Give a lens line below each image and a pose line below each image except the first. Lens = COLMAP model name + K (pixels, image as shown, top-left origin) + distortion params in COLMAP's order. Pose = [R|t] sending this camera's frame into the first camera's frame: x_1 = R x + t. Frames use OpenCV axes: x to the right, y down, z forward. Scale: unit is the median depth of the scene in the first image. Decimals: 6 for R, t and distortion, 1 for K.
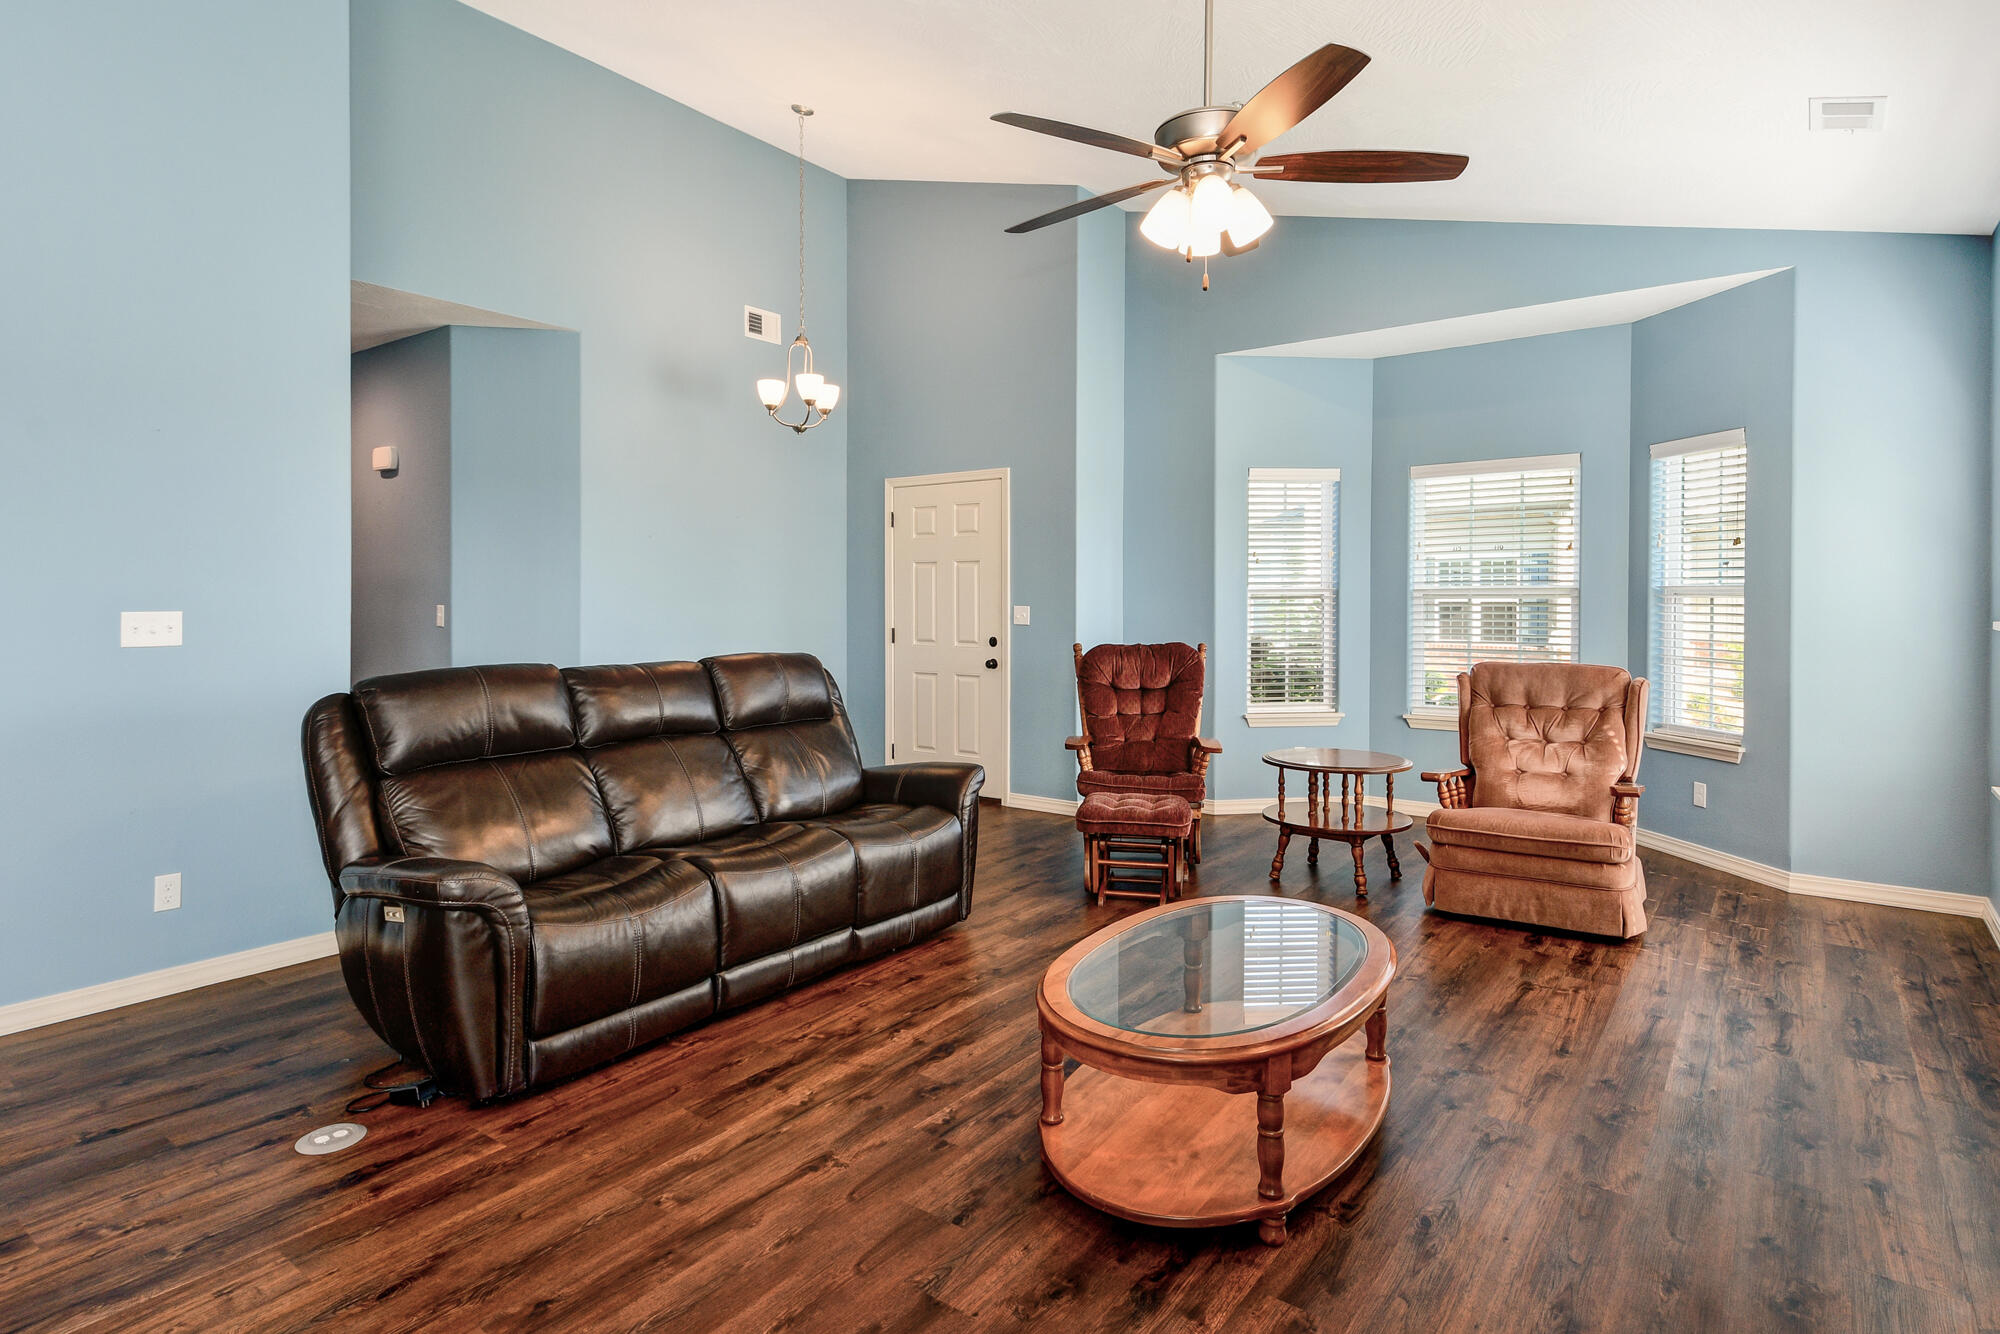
lens RADIAL K [[1034.2, 0, 977.7], [0, 1034.2, 606.1], [0, 0, 1]] dist [0.016383, -0.013593]
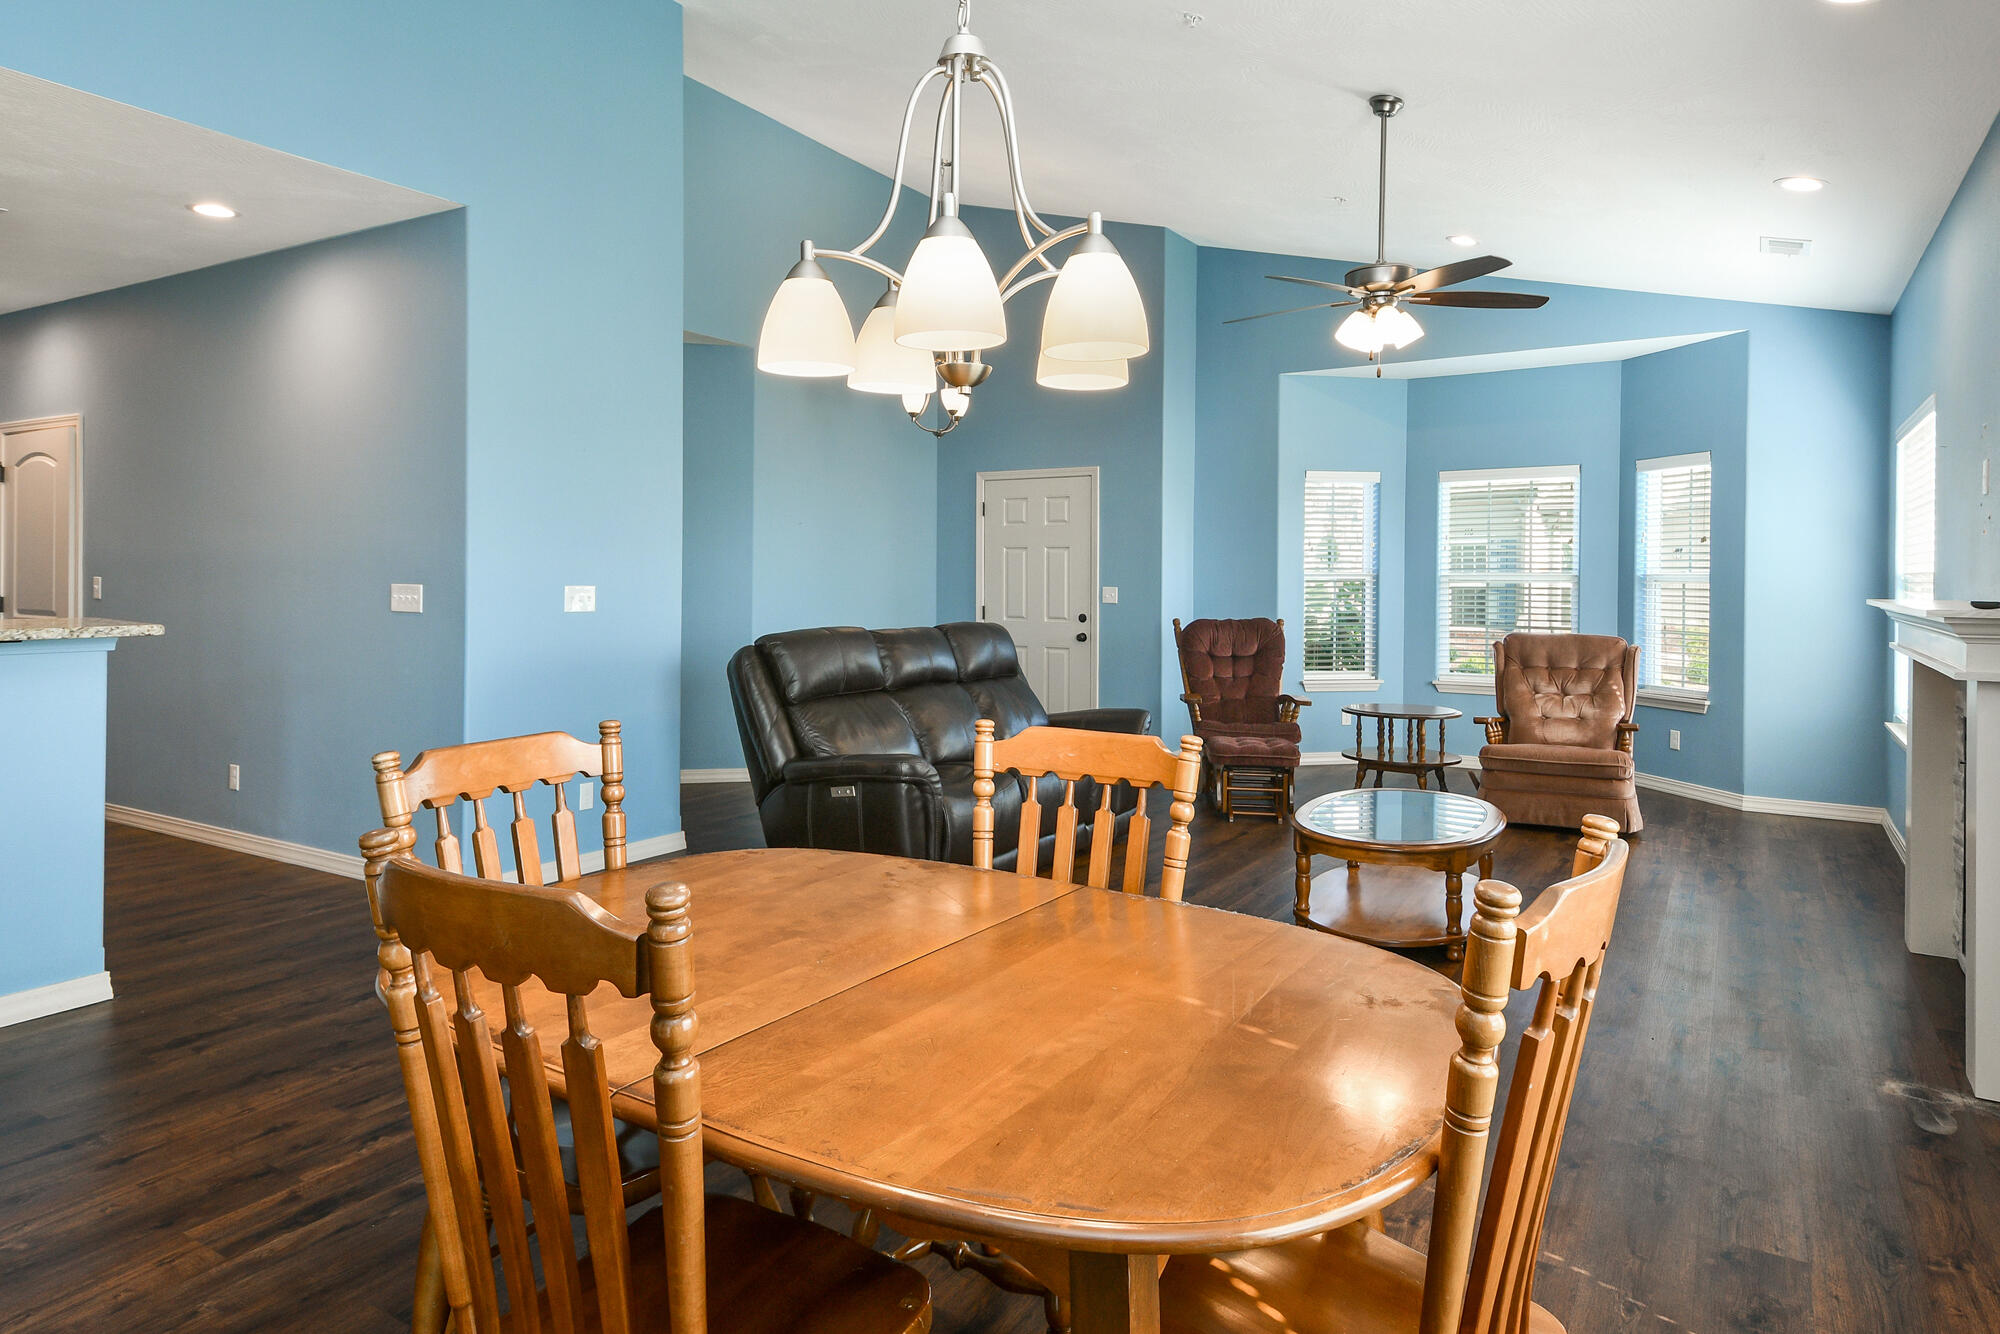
lens RADIAL K [[1202.7, 0, 956.5], [0, 1202.7, 579.2], [0, 0, 1]] dist [0.040060, -0.014292]
pose [[0.995966, 0.007966, 0.089378, -0.335245], [-0.007290, 0.999942, -0.007886, 0.004304], [-0.089436, 0.007203, 0.995967, -0.430654]]
